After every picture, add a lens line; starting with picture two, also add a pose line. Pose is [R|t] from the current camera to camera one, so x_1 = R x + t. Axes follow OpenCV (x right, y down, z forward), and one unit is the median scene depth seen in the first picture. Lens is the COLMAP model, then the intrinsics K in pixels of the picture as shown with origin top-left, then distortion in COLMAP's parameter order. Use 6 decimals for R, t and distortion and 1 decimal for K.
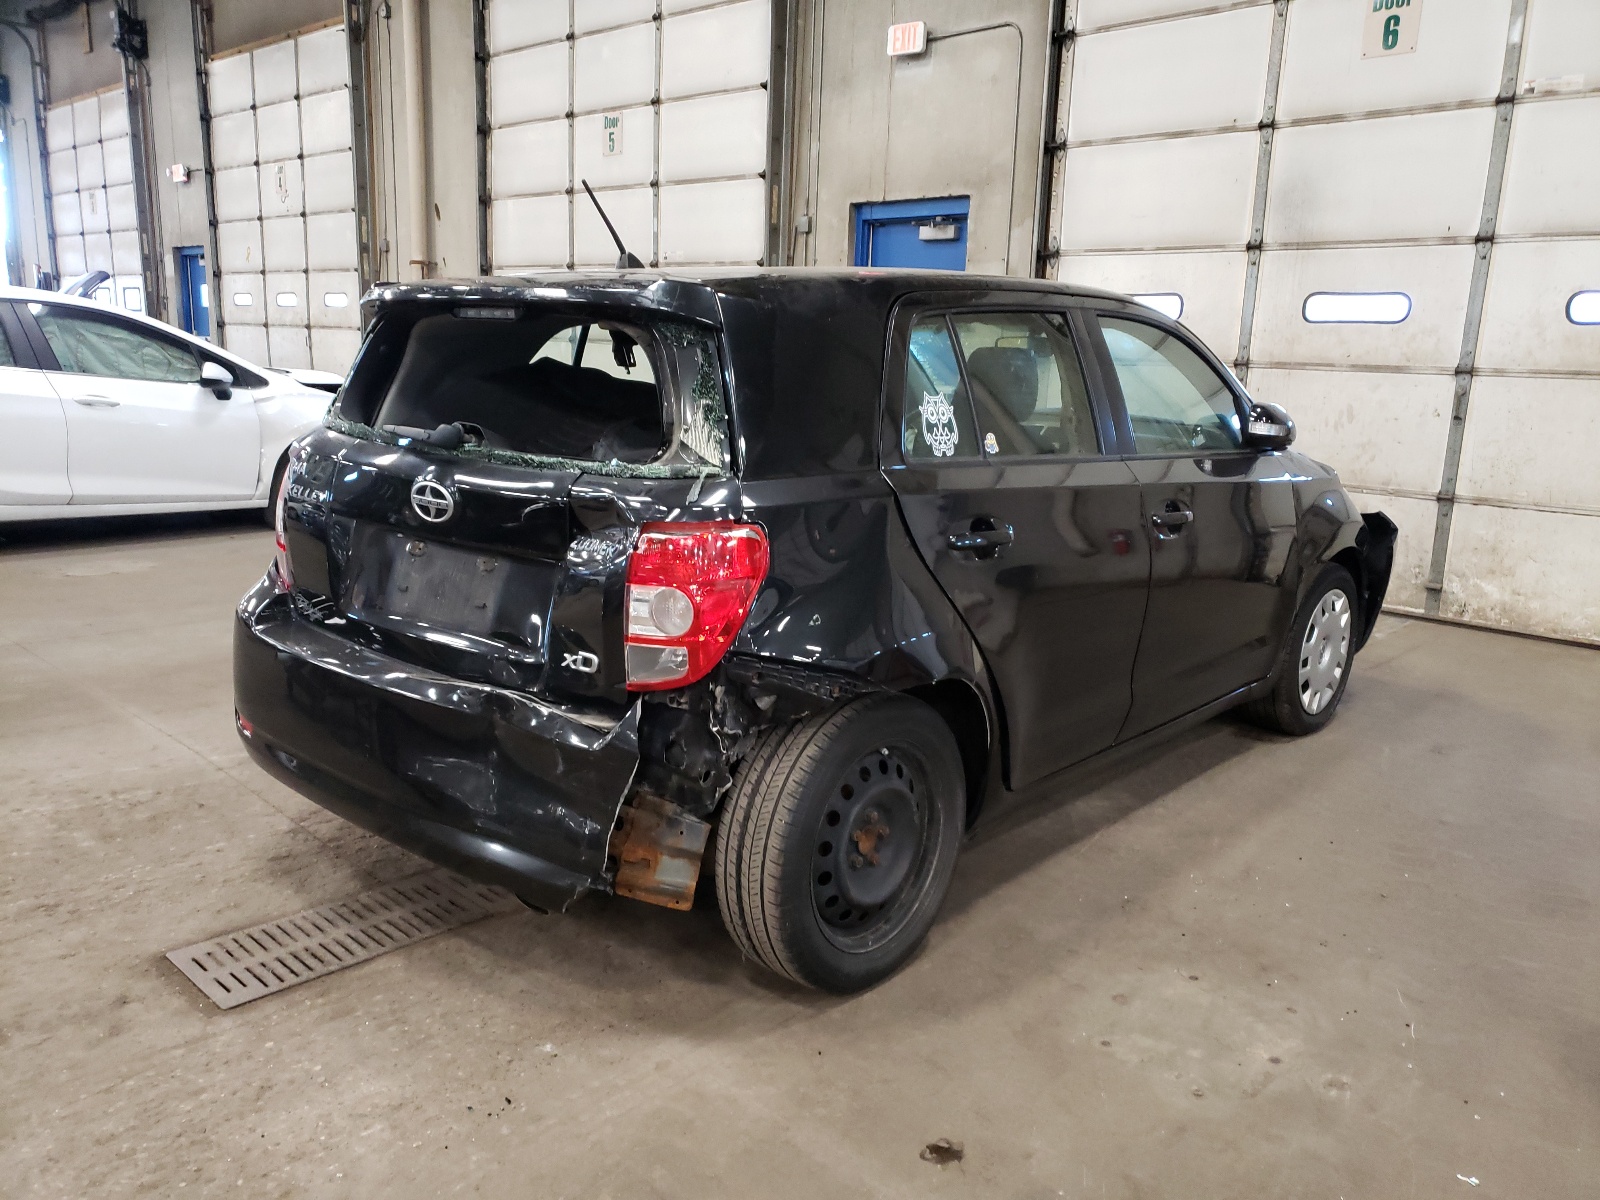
lens RADIAL K [[1206.4, 0, 800.0], [0, 1206.4, 600.0], [0, 0, 1]] dist [0.030415, -0.002829]
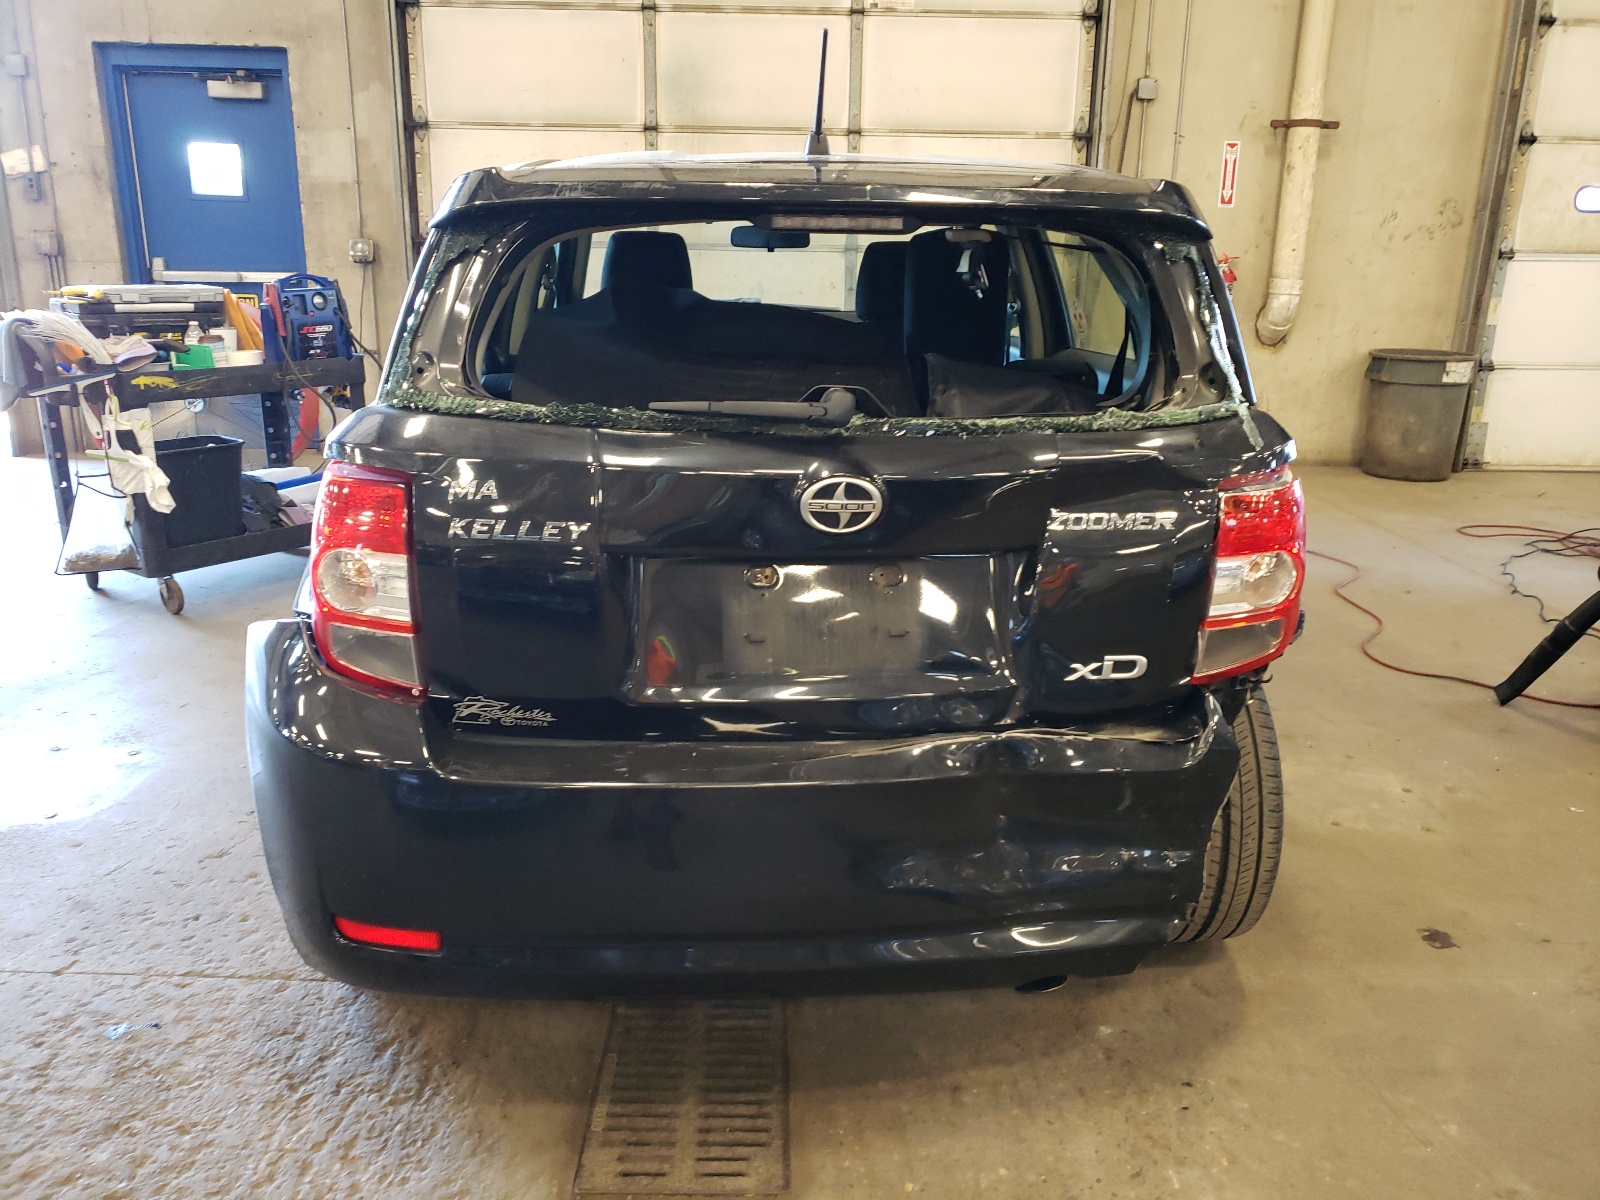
lens RADIAL K [[1198.9, 0, 797.9], [0, 1198.9, 539.0], [0, 0, 1]] dist [-0.004773, 0.034695]
pose [[0.708938, -0.195647, 0.677591, -0.342907], [0.157019, 0.980424, 0.118803, -0.064264], [-0.687569, 0.022171, 0.725780, 0.233320]]
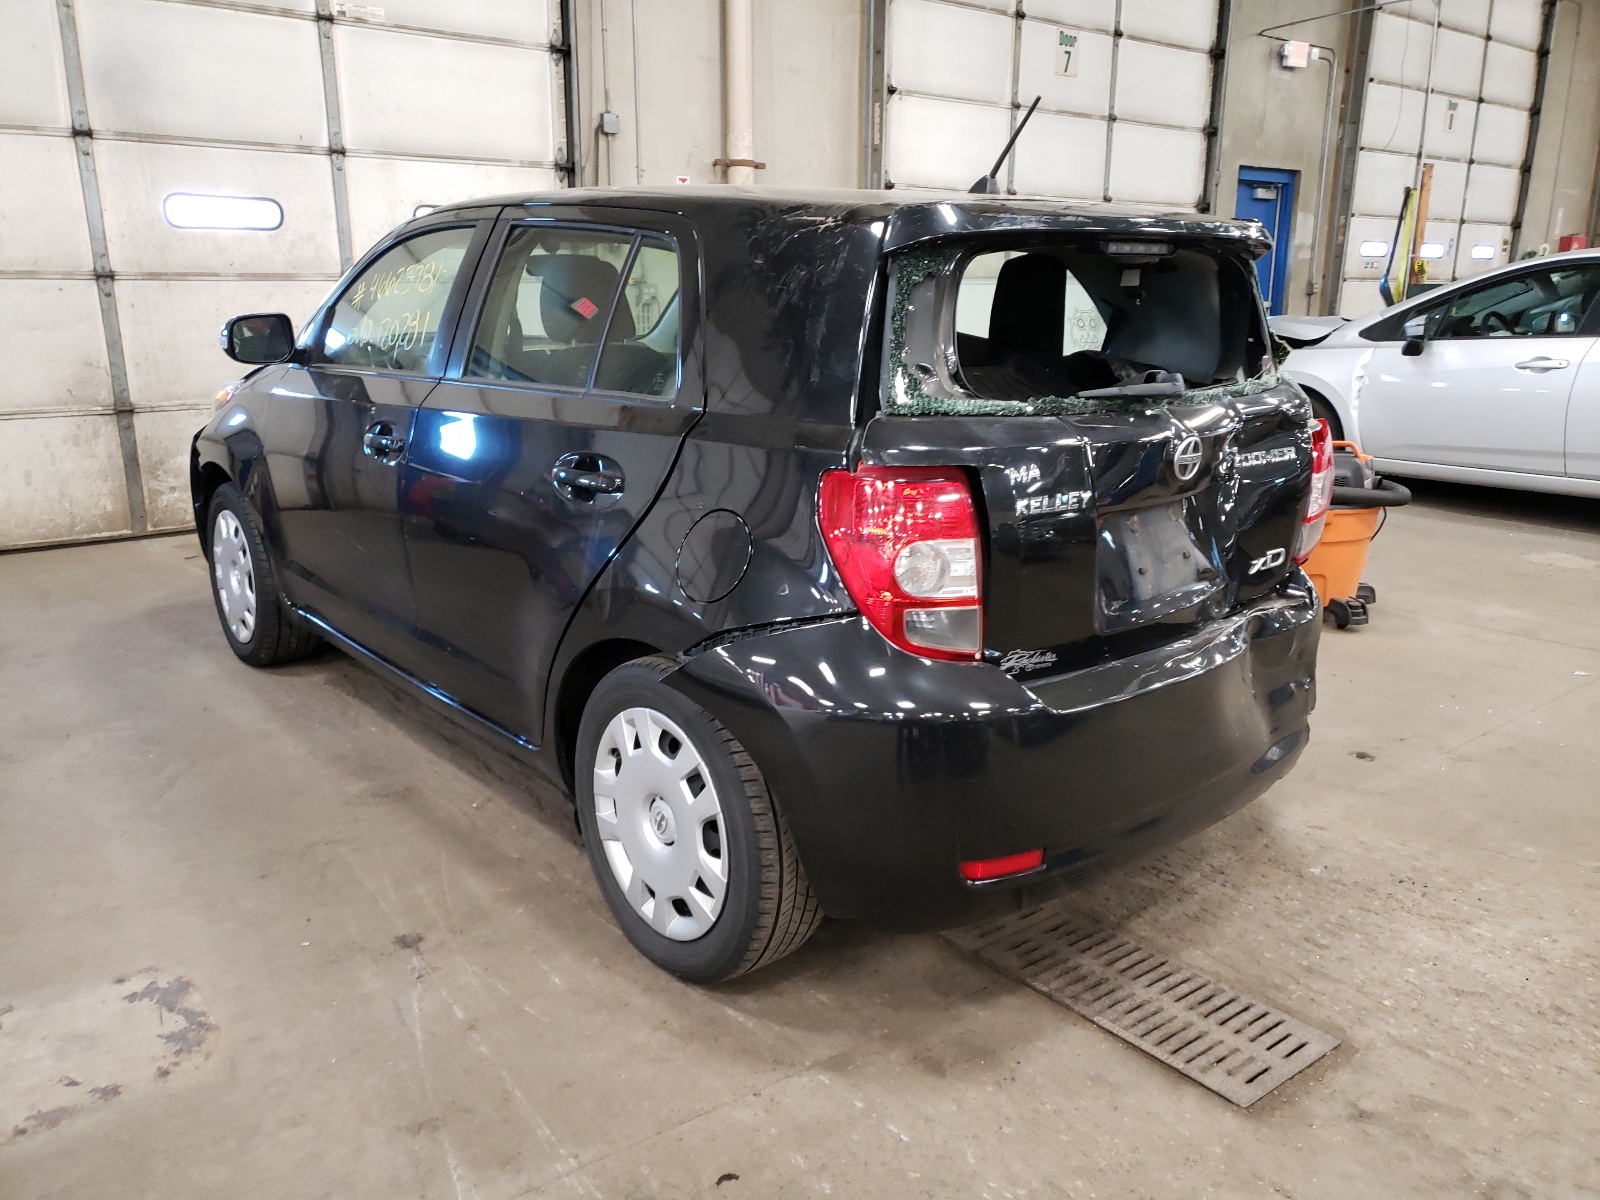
lens RADIAL K [[1226.3, 0, 800.0], [0, 1226.3, 600.0], [0, 0, 1]] dist [0.028222, 0.001872]
pose [[0.151614, -0.285373, 0.946348, -0.544251], [0.208233, 0.945151, 0.251651, -0.118948], [-0.966257, 0.158907, 0.202722, 0.479010]]
